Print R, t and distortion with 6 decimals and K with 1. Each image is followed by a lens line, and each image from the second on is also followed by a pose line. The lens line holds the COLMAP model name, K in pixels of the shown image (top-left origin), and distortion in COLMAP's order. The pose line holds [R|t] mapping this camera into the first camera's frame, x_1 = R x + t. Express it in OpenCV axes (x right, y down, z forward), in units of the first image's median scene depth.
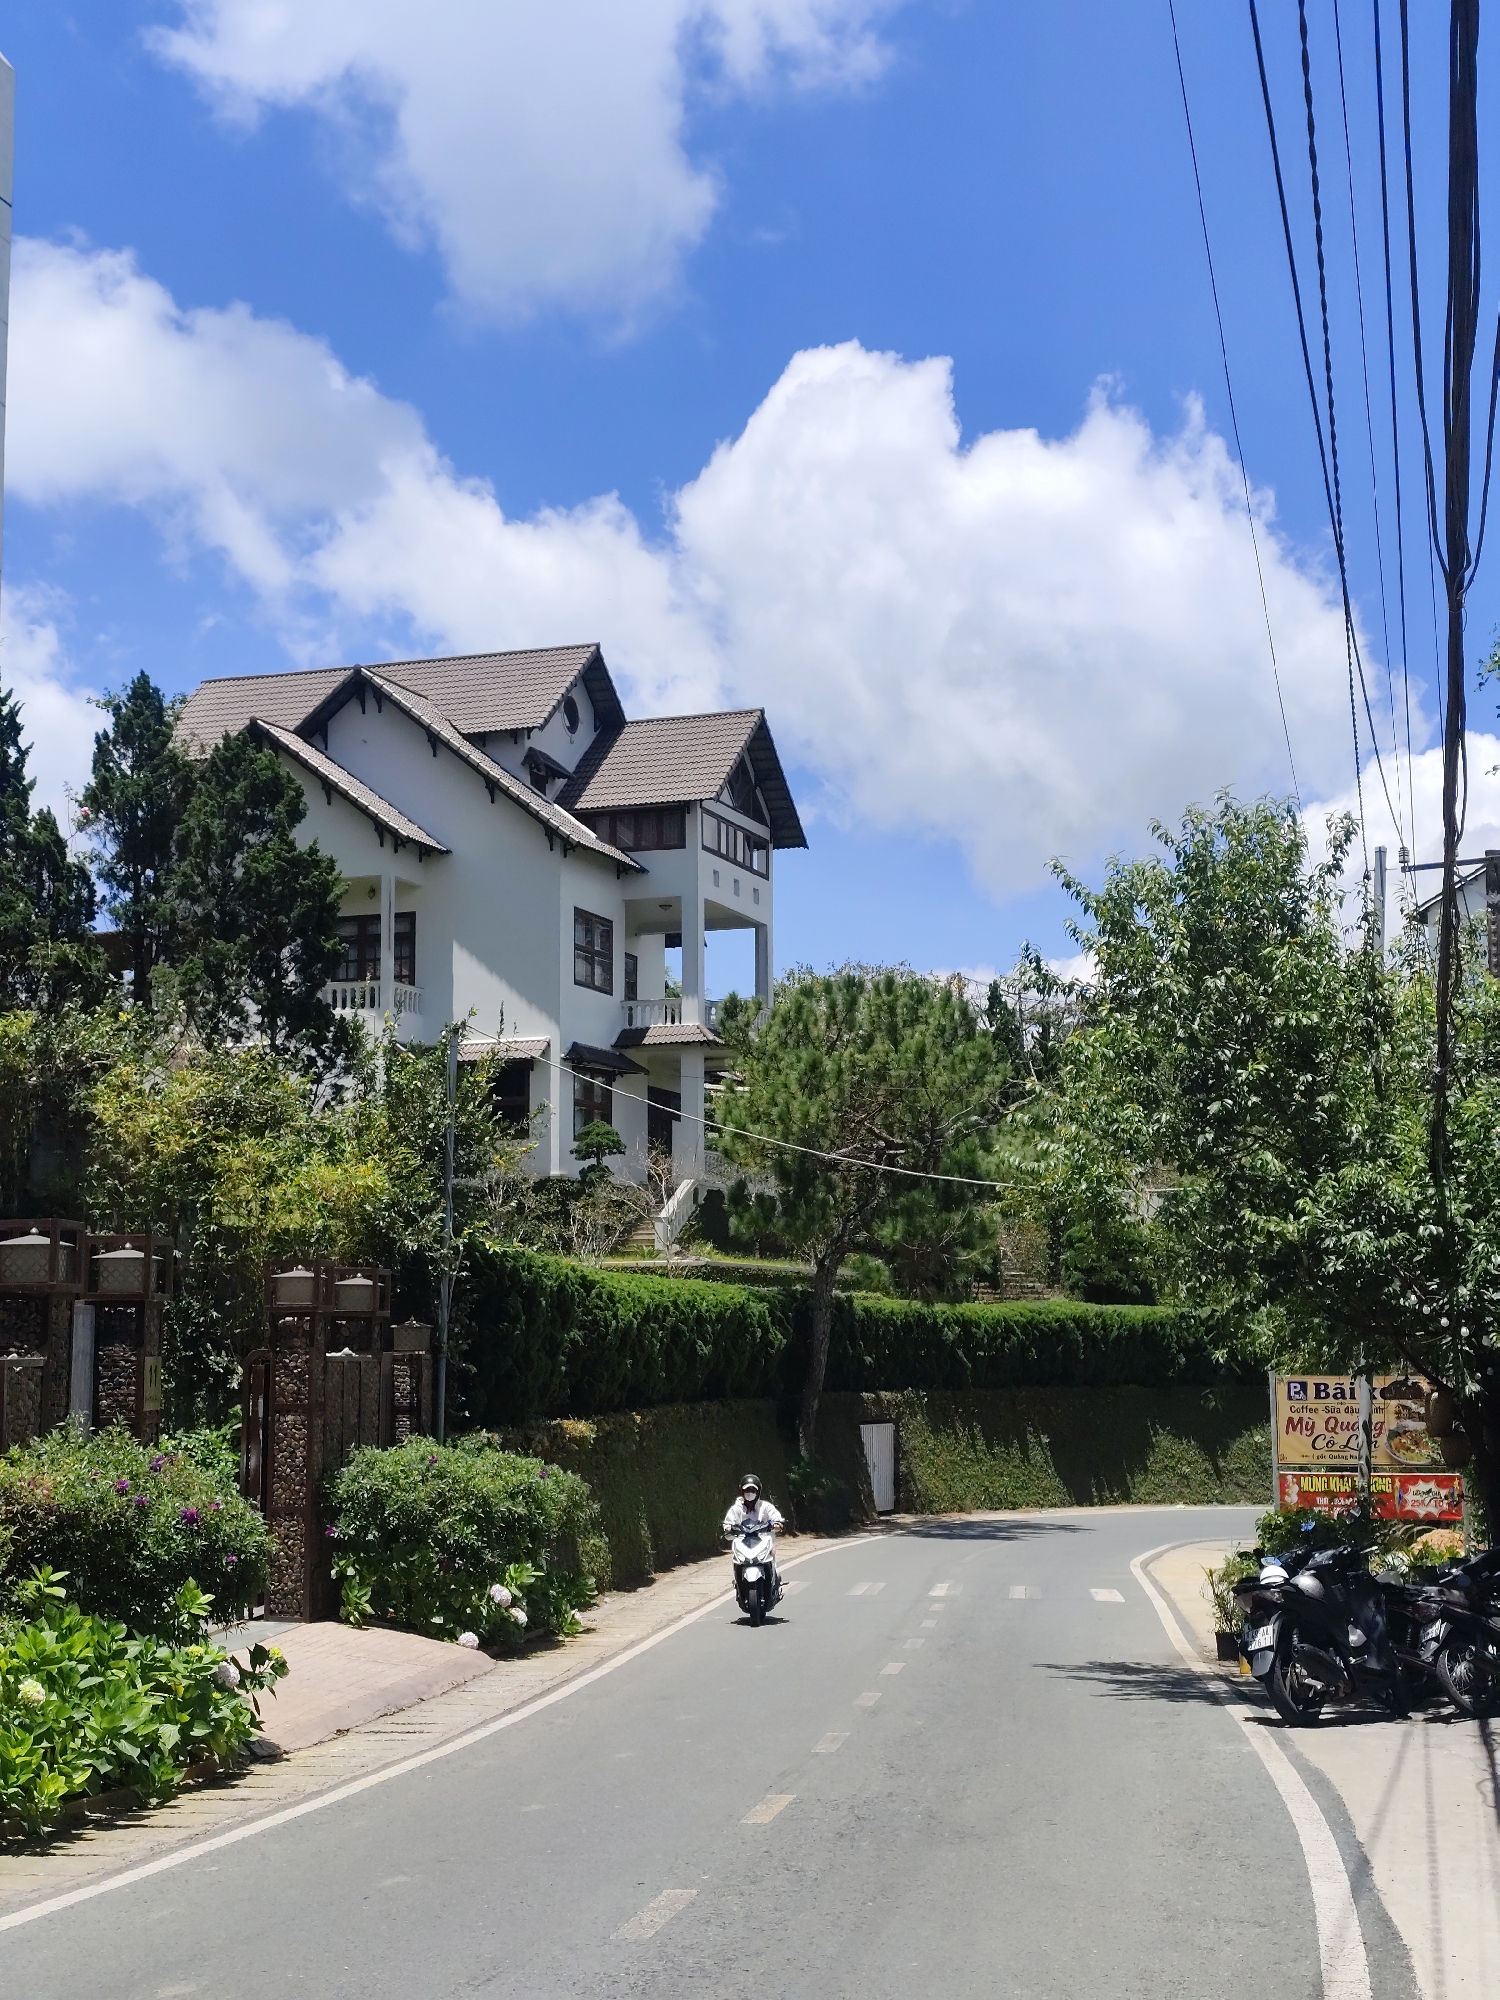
lens RADIAL K [[2679.6, 0, 750.0], [0, 2679.6, 1000.0], [0, 0, 1]] dist [-0.001301, 0.000064]
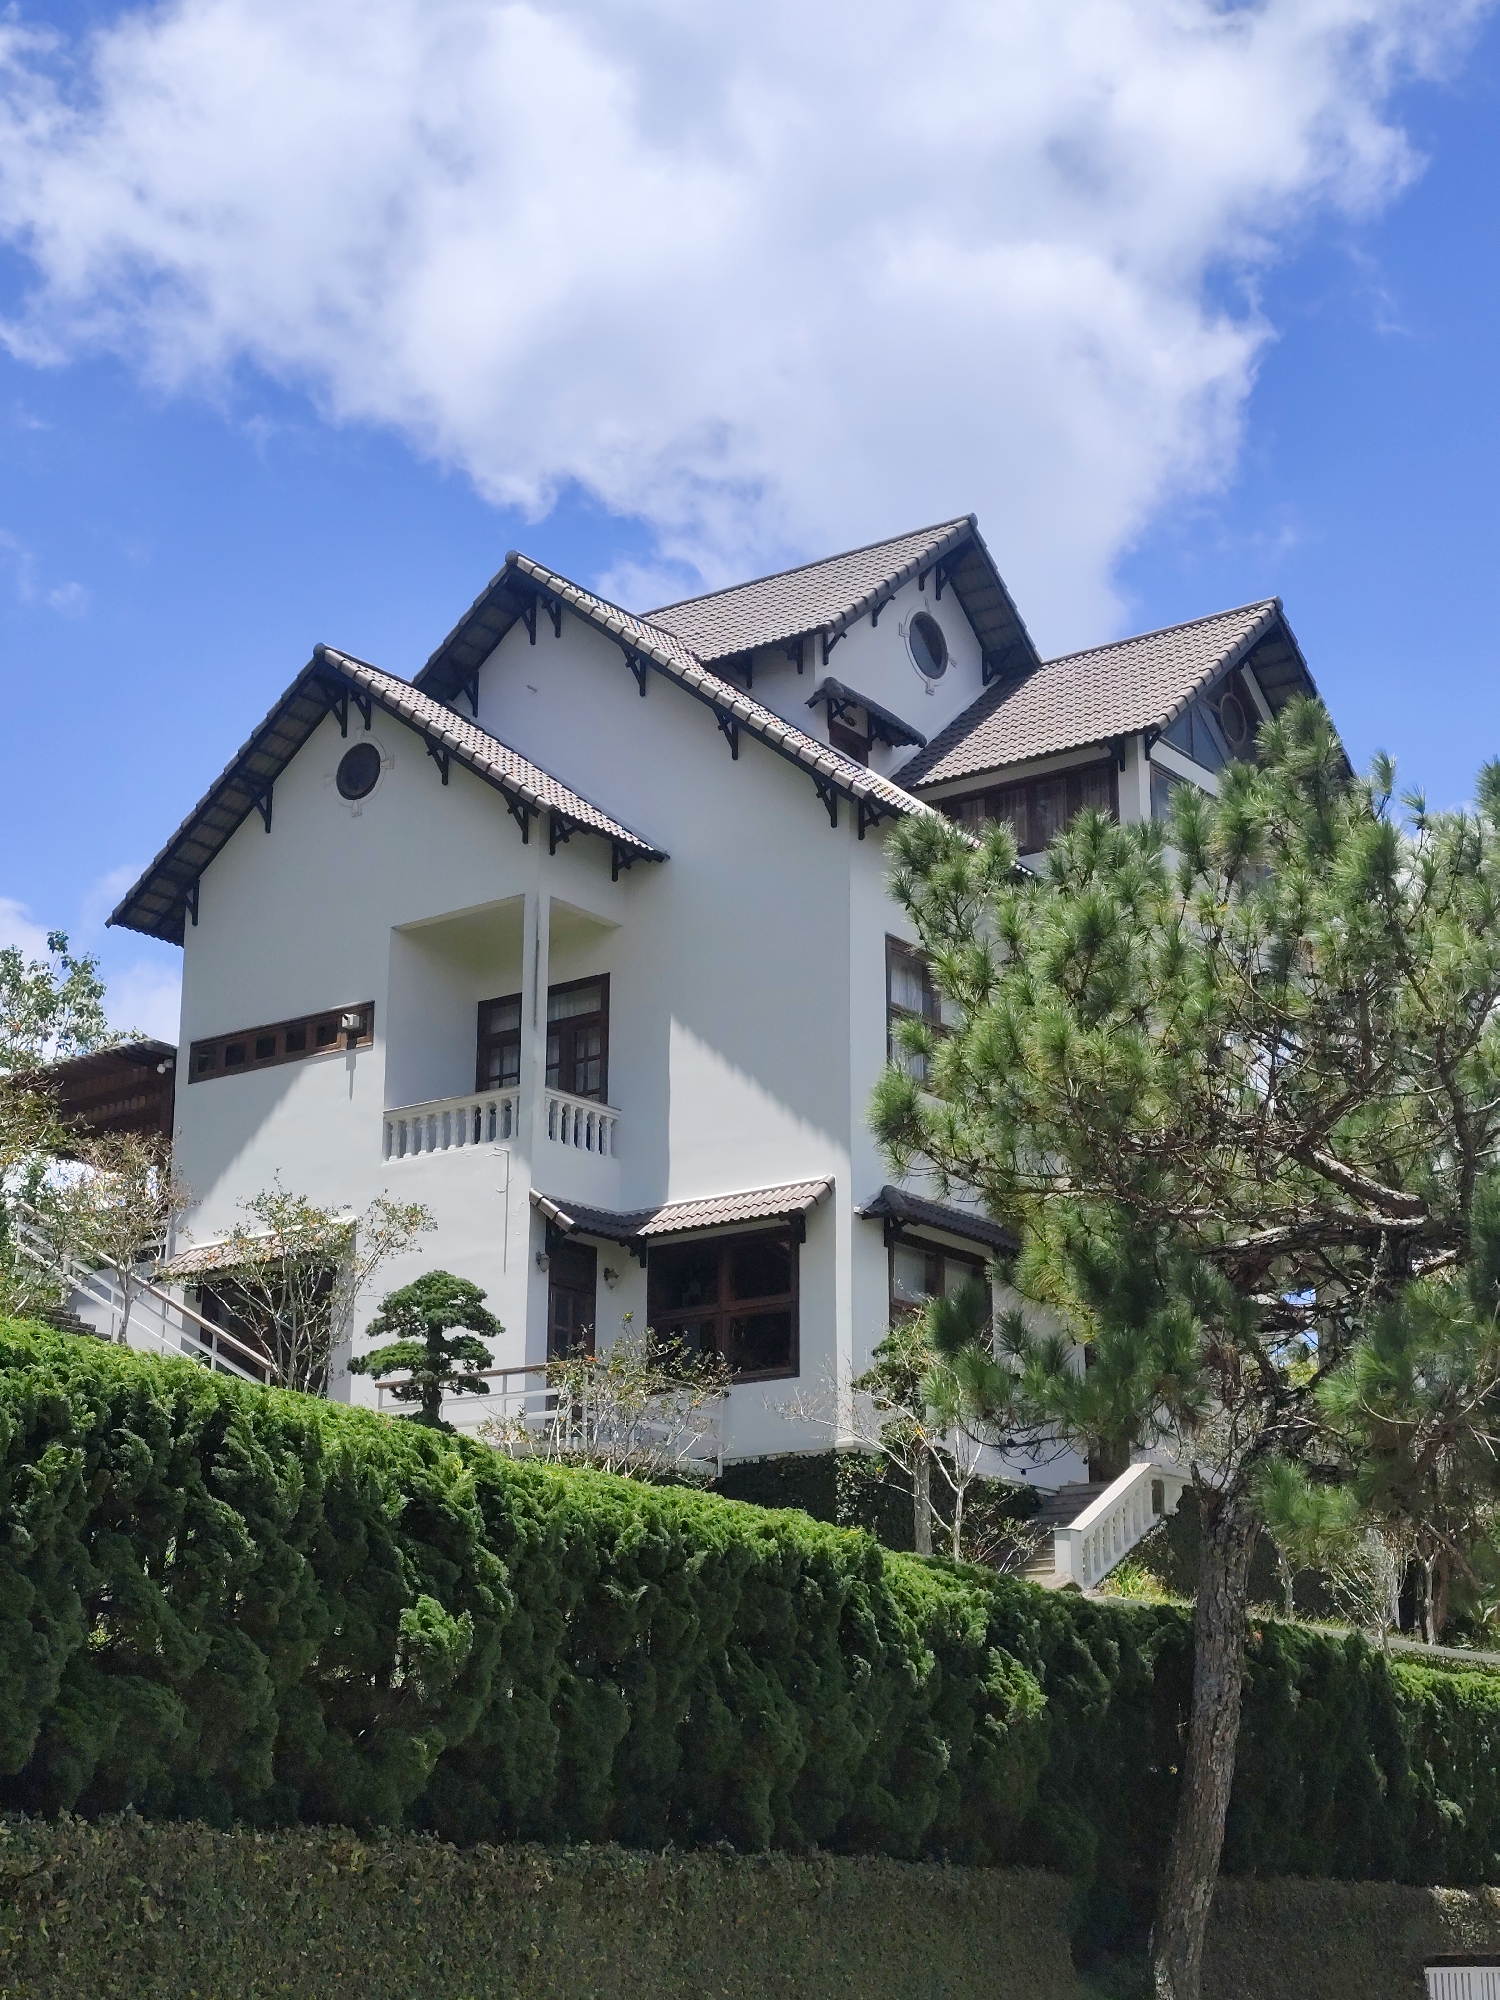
lens RADIAL K [[3015.2, 0, 750.0], [0, 3015.2, 1000.0], [0, 0, 1]] dist [0.109034, -0.502237]
pose [[0.958647, -0.074111, -0.274779, 0.067300], [0.027833, 0.985285, -0.168640, 0.074818], [0.283234, 0.154018, 0.946603, 0.433611]]
